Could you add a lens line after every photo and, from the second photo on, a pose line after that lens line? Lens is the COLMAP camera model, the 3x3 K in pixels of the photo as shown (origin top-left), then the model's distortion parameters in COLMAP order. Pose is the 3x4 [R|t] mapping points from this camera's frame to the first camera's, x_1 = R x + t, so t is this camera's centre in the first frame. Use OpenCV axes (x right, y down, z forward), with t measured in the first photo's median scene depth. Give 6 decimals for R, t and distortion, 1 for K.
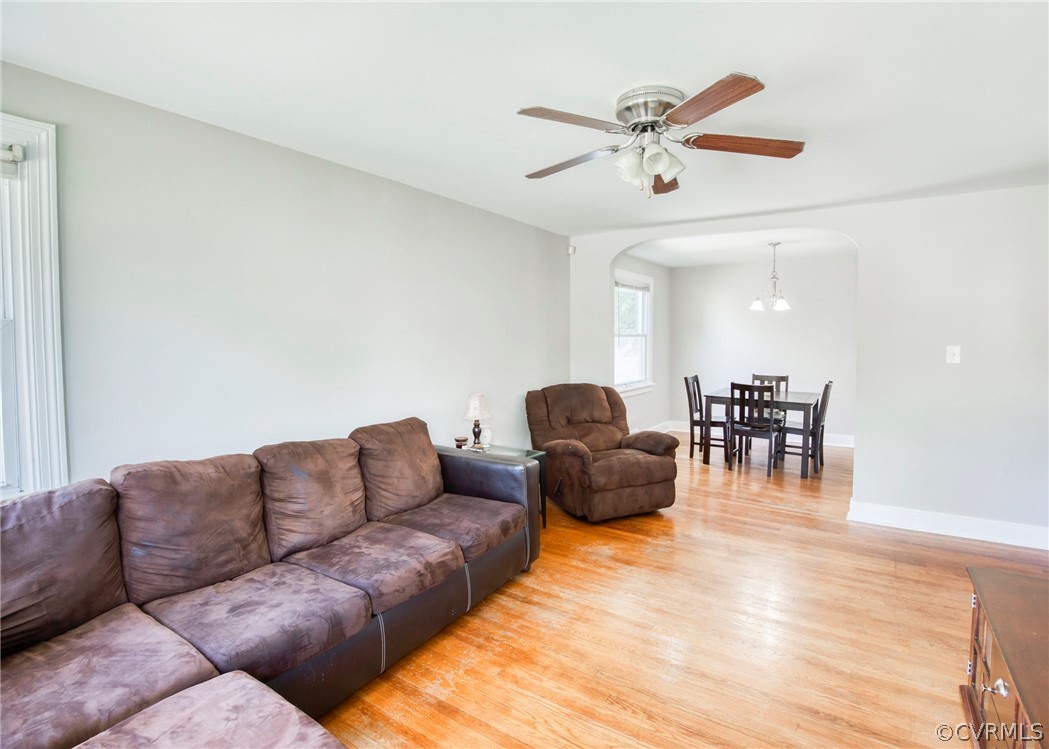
lens RADIAL K [[529.0, 0, 543.9], [0, 529.0, 368.0], [0, 0, 1]] dist [-0.035259, 0.004242]
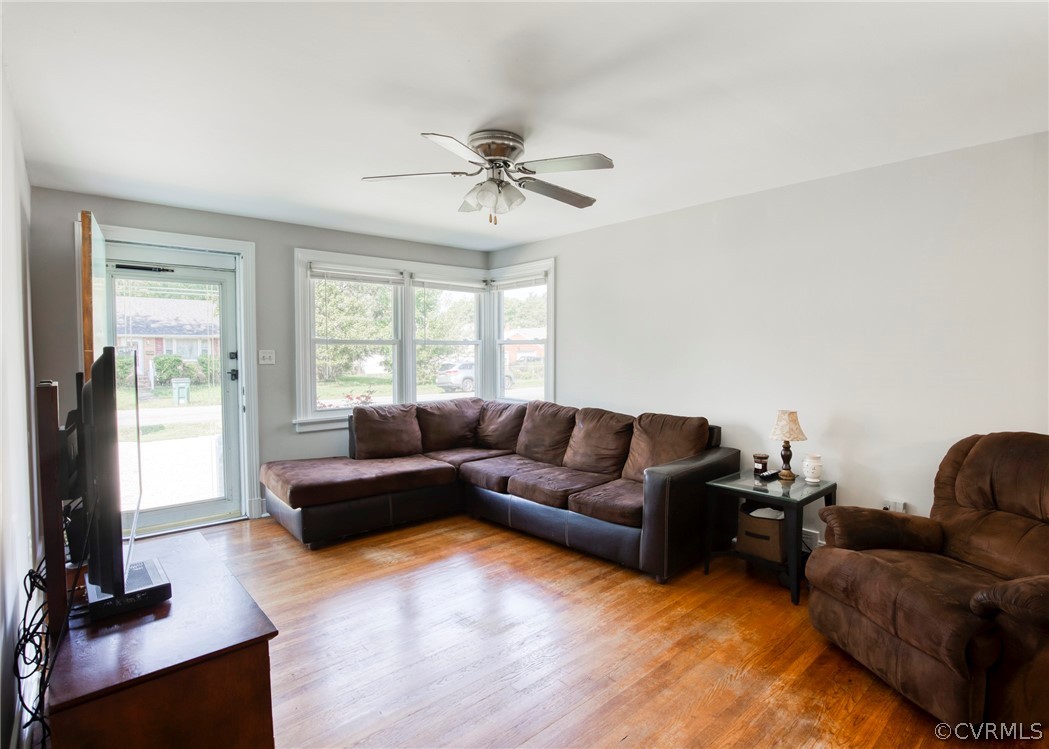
lens RADIAL K [[551.9, 0, 548.3], [0, 551.9, 375.7], [0, 0, 1]] dist [-0.032619, 0.000077]
pose [[-0.258336, 0.050097, -0.964755, 1.030157], [-0.047054, 0.996817, 0.064362, -0.055911], [0.964909, 0.062023, -0.255156, 1.085681]]
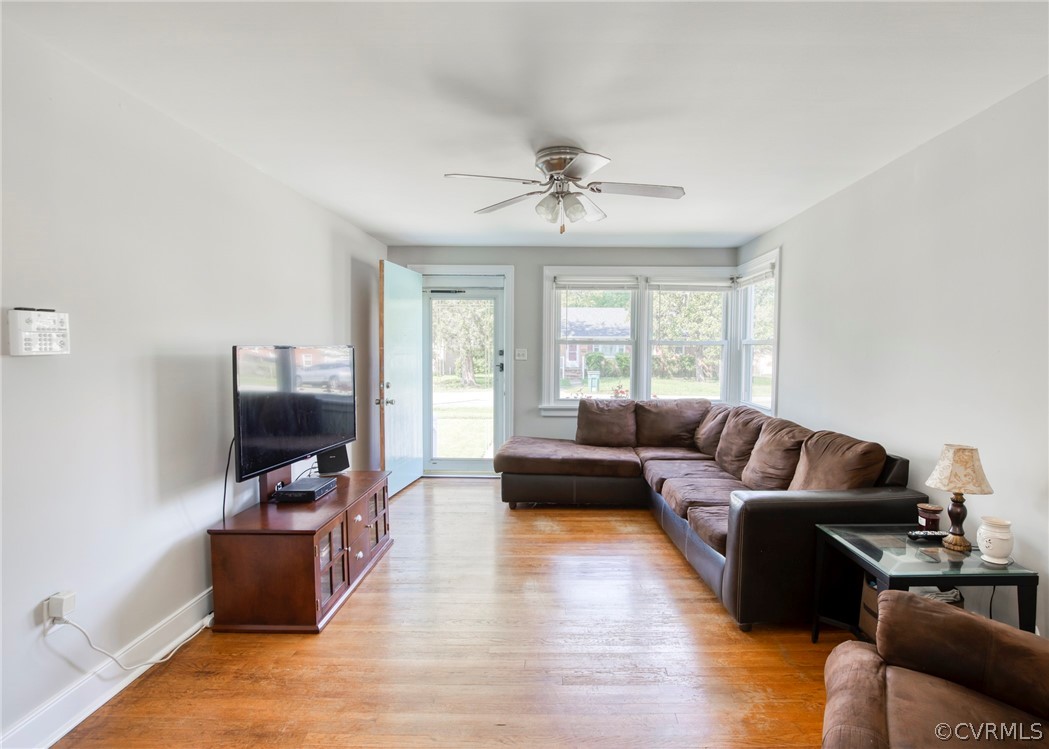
lens RADIAL K [[529.0, 0, 527.8], [0, 529.0, 374.9], [0, 0, 1]] dist [-0.035259, 0.004242]
pose [[-0.864413, 0.023745, -0.502221, 0.685707], [-0.028598, 0.994945, 0.096265, -0.081245], [0.501968, 0.097576, -0.859365, 1.566260]]
